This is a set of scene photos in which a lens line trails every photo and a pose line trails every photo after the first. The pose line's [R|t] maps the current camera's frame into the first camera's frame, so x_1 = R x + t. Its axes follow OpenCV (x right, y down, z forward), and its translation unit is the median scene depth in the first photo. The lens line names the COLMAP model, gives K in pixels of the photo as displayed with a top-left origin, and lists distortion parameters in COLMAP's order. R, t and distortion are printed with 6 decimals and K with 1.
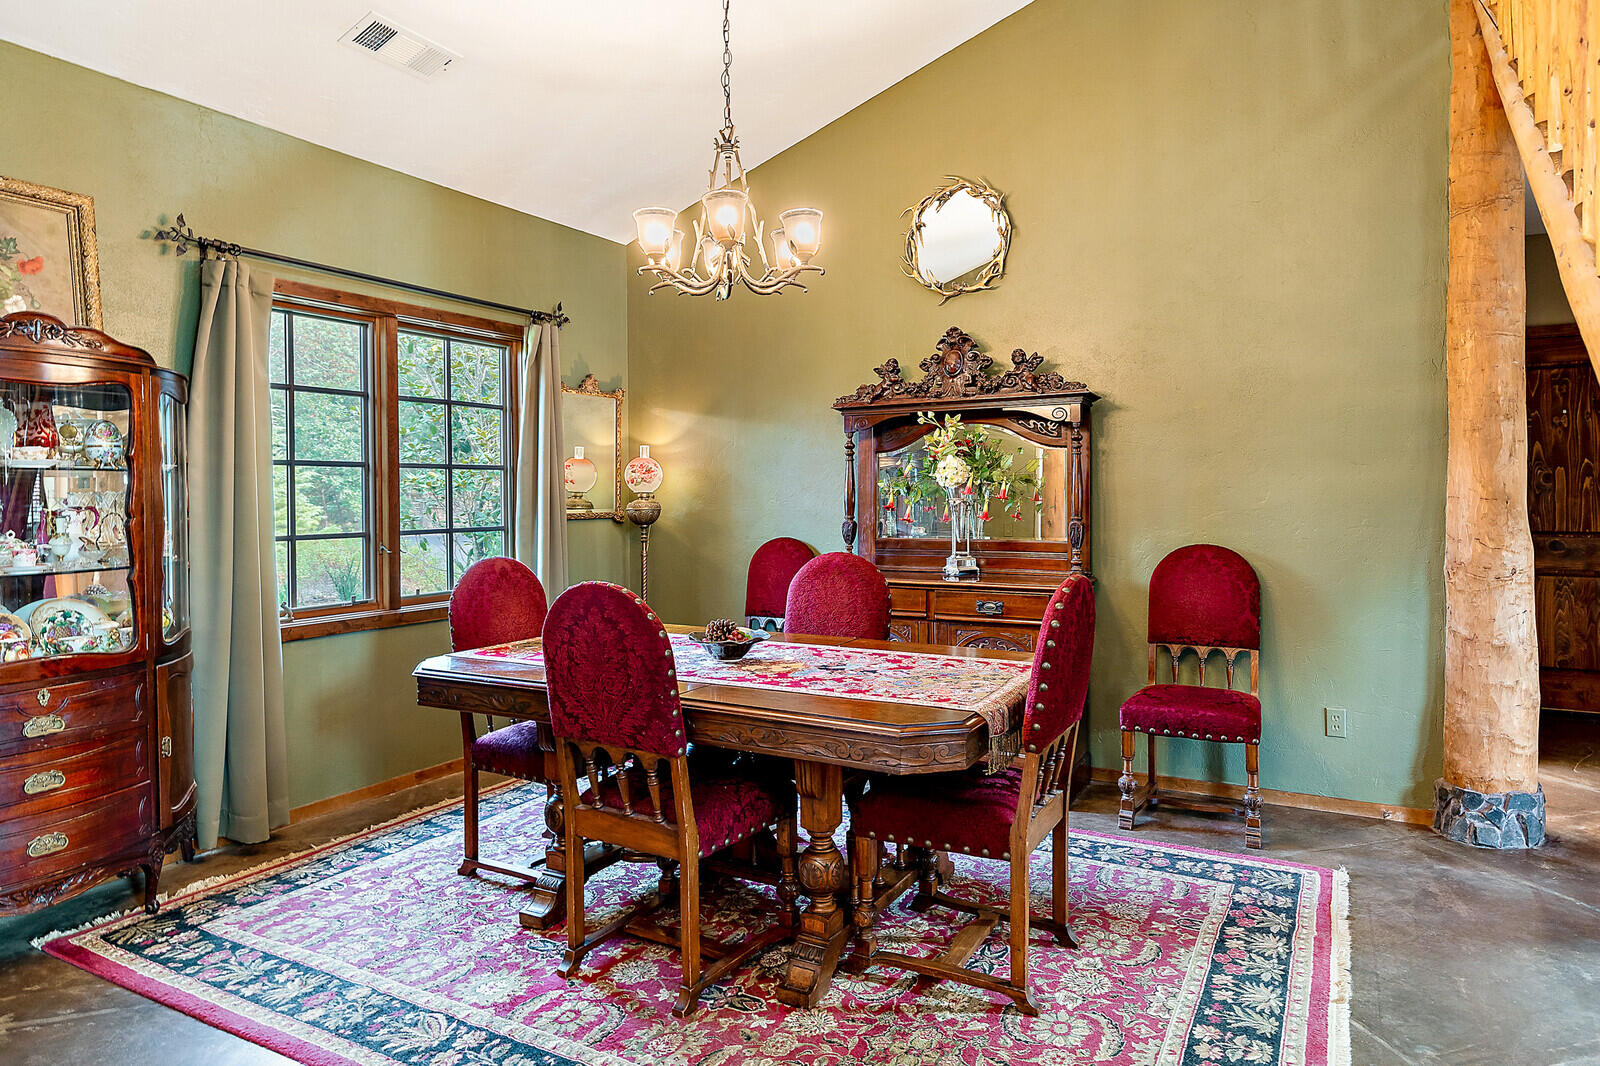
lens RADIAL K [[974.9, 0, 802.0], [0, 974.9, 499.8], [0, 0, 1]] dist [0.006273, 0.000355]
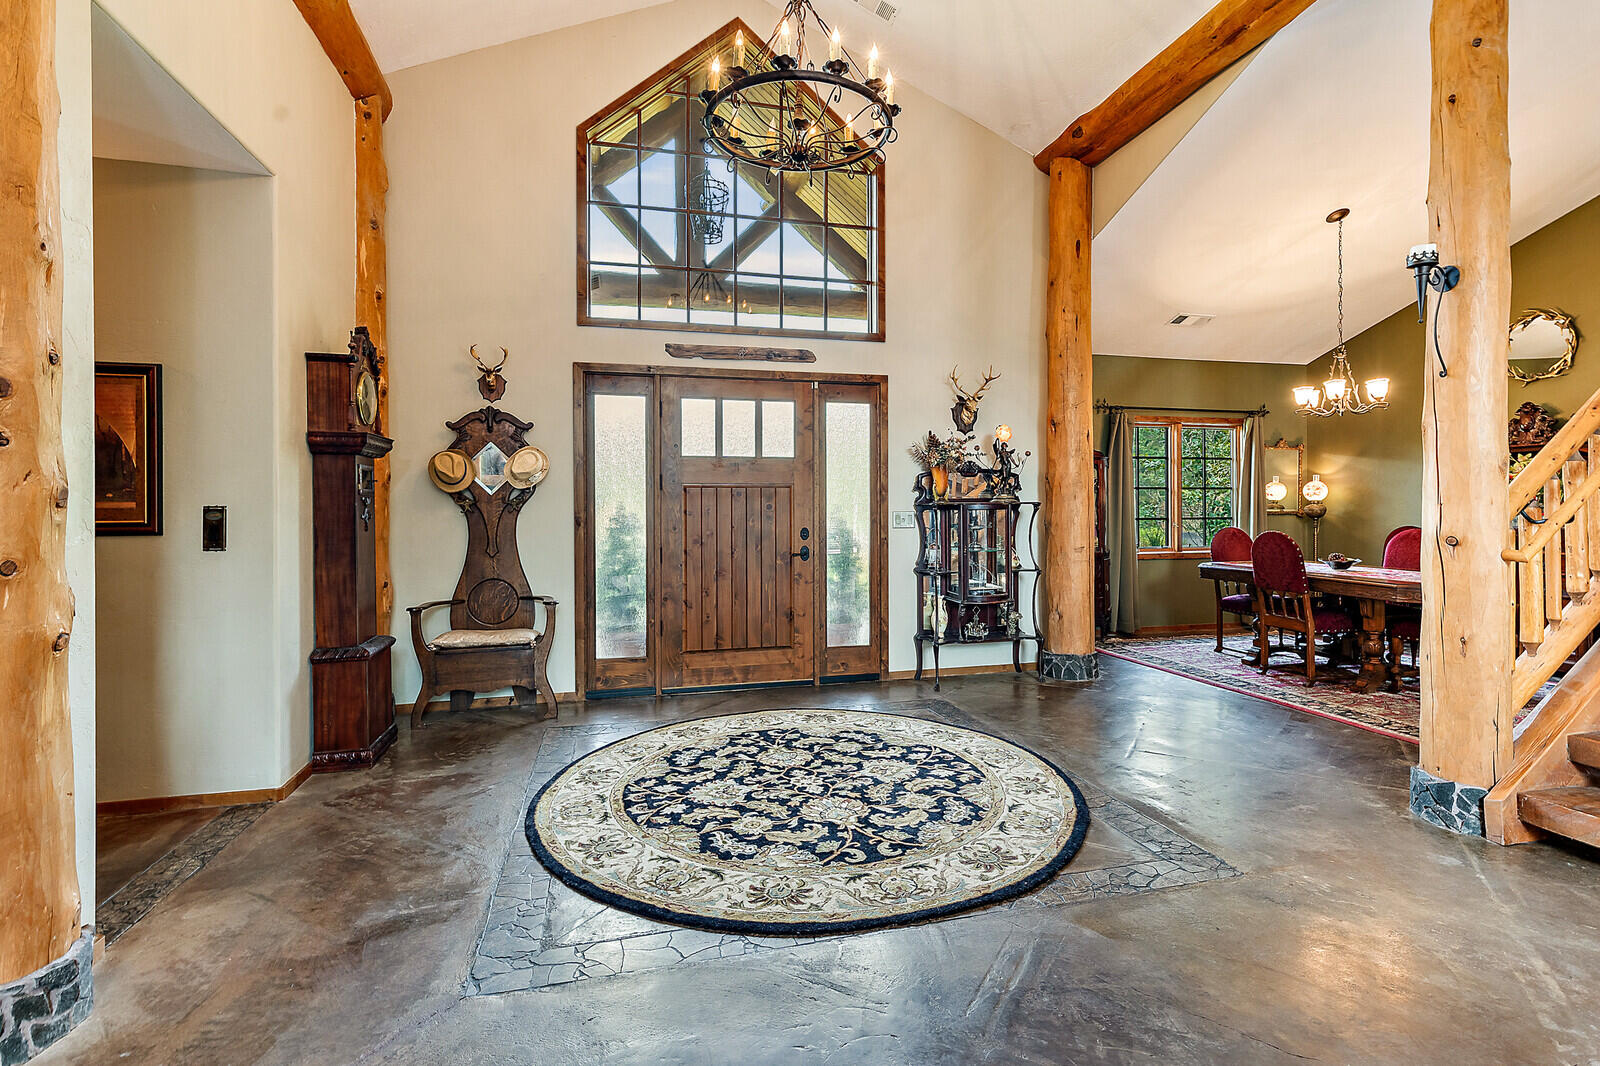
lens RADIAL K [[742.6, 0, 803.3], [0, 742.6, 509.9], [0, 0, 1]] dist [0.000408, -0.000213]
pose [[0.690220, 0.006644, -0.723569, 0.270787], [-0.005801, 0.999977, 0.003648, 0.015855], [0.723577, 0.001679, 0.690242, -0.978264]]
